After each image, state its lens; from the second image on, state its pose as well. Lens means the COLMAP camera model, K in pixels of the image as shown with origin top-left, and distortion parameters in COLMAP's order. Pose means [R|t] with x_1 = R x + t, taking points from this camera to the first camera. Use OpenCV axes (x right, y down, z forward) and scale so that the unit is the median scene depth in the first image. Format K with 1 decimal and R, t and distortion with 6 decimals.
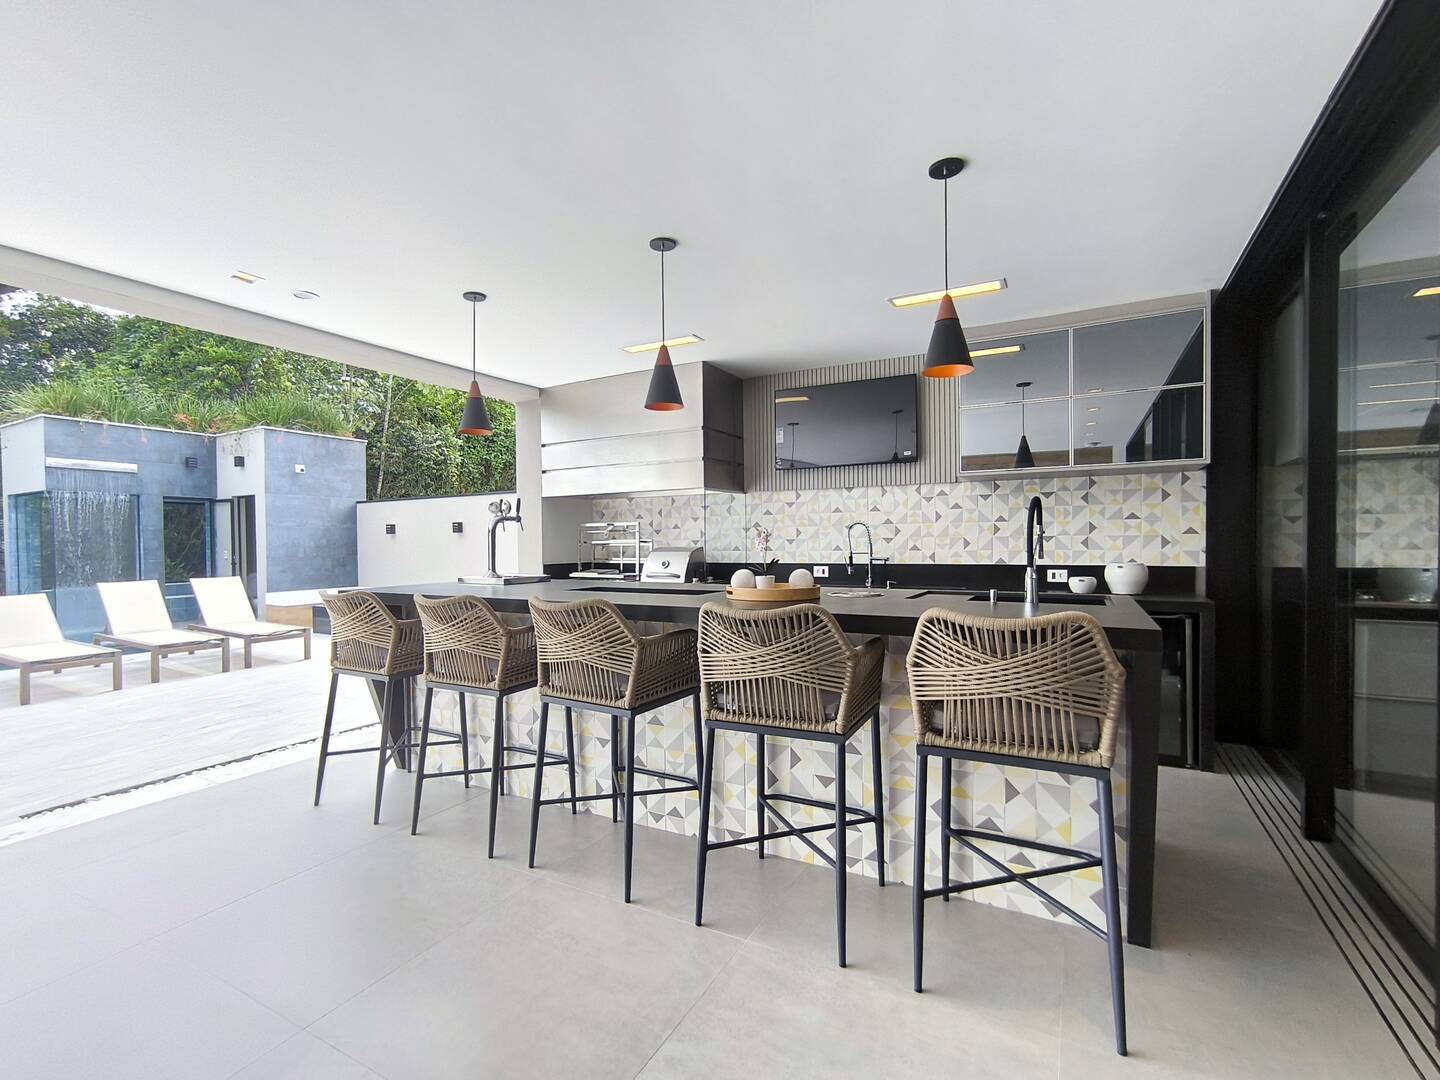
lens RADIAL K [[652.3, 0, 715.0], [0, 652.3, 552.0], [0, 0, 1]] dist [-0.010689, 0.006593]
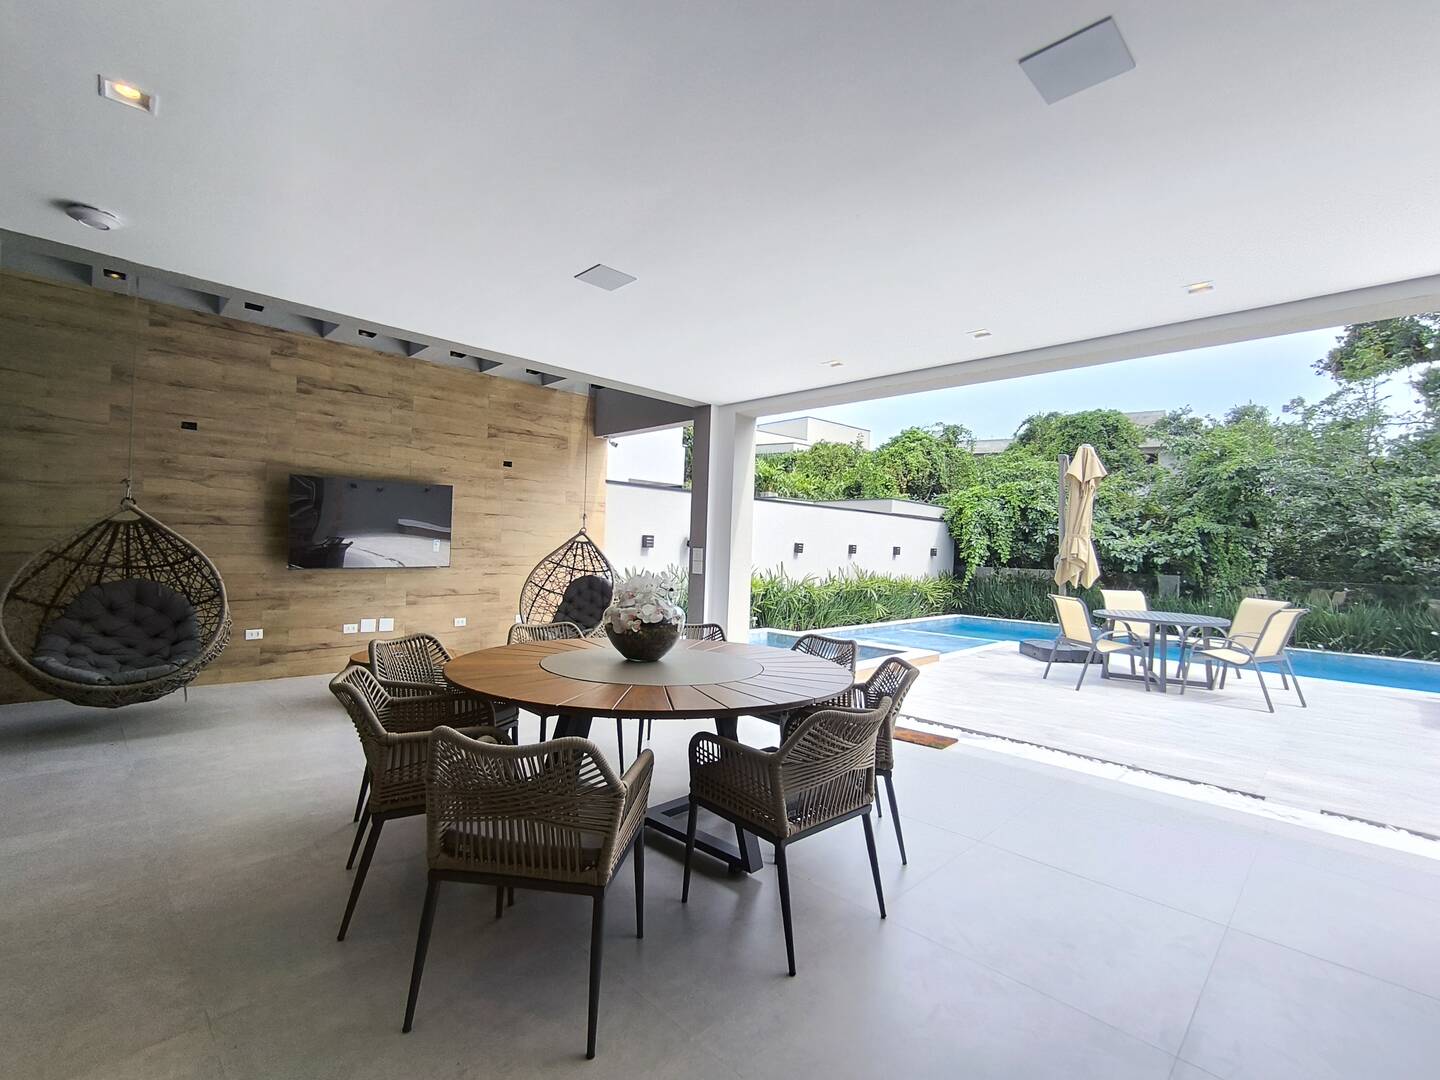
lens RADIAL K [[652.3, 0, 721.6], [0, 652.3, 547.8], [0, 0, 1]] dist [-0.010689, 0.006593]
pose [[-0.275041, 0.002243, -0.961430, 0.079686], [-0.049024, 0.998664, 0.016354, 0.001051], [0.960182, 0.051631, -0.274564, 0.104779]]
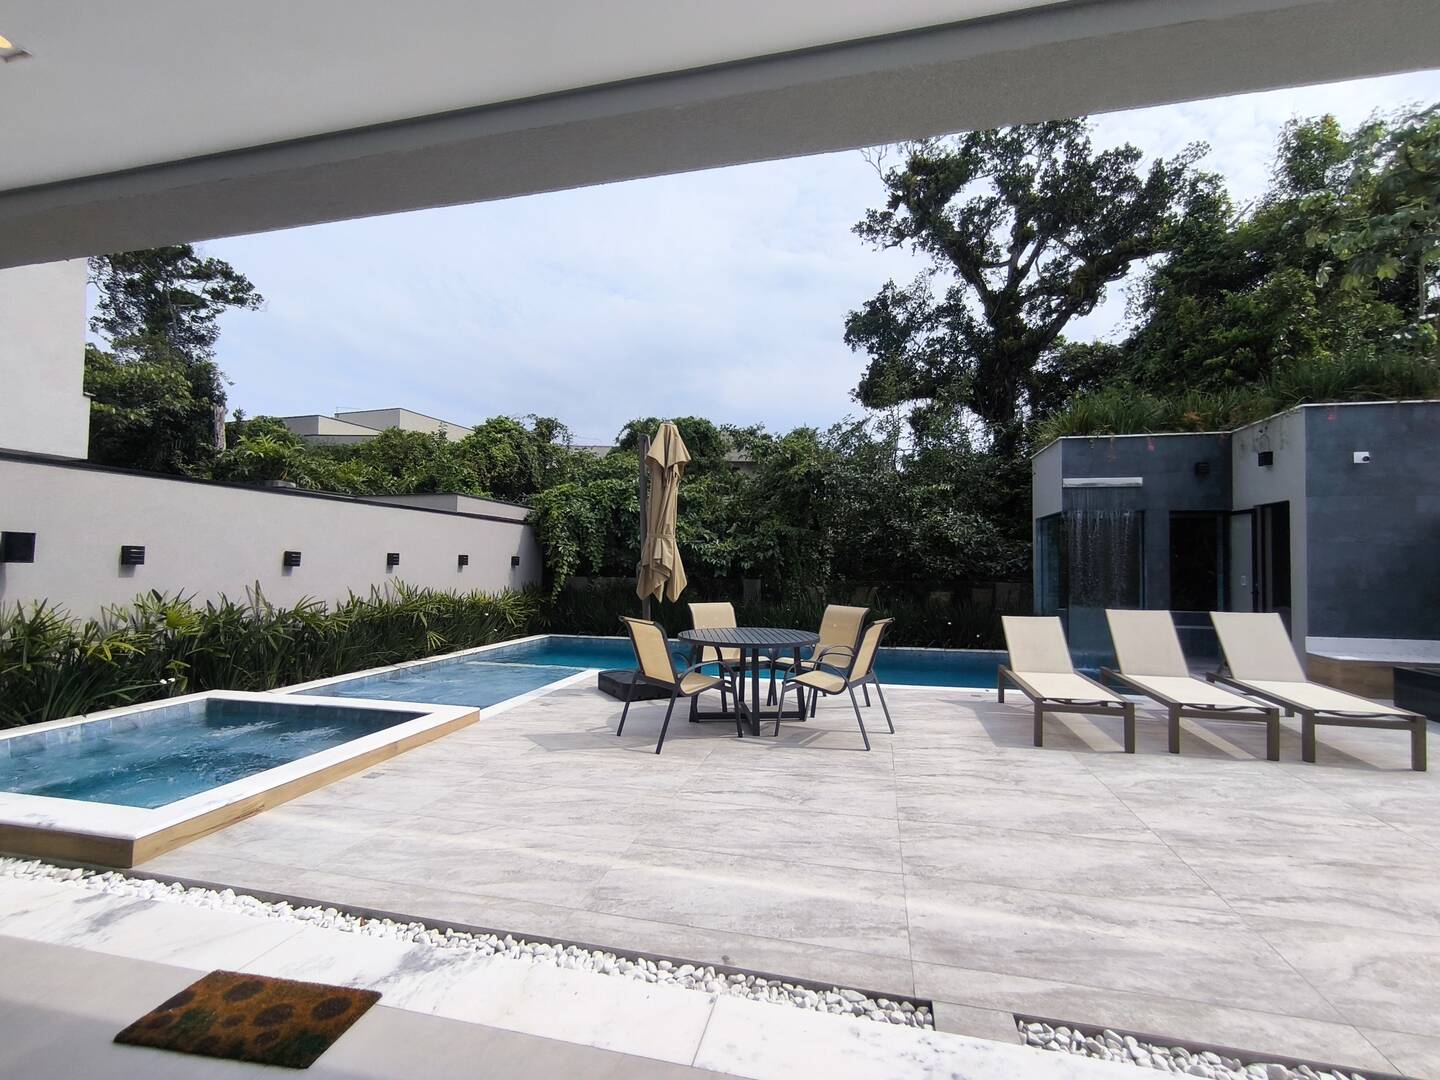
lens RADIAL K [[652.3, 0, 715.2], [0, 652.3, 541.6], [0, 0, 1]] dist [-0.010689, 0.006593]
pose [[0.273414, -0.021100, -0.961665, -0.181675], [-0.031617, 0.999022, -0.030908, 0.000826], [0.961377, 0.038856, 0.272480, 0.181787]]
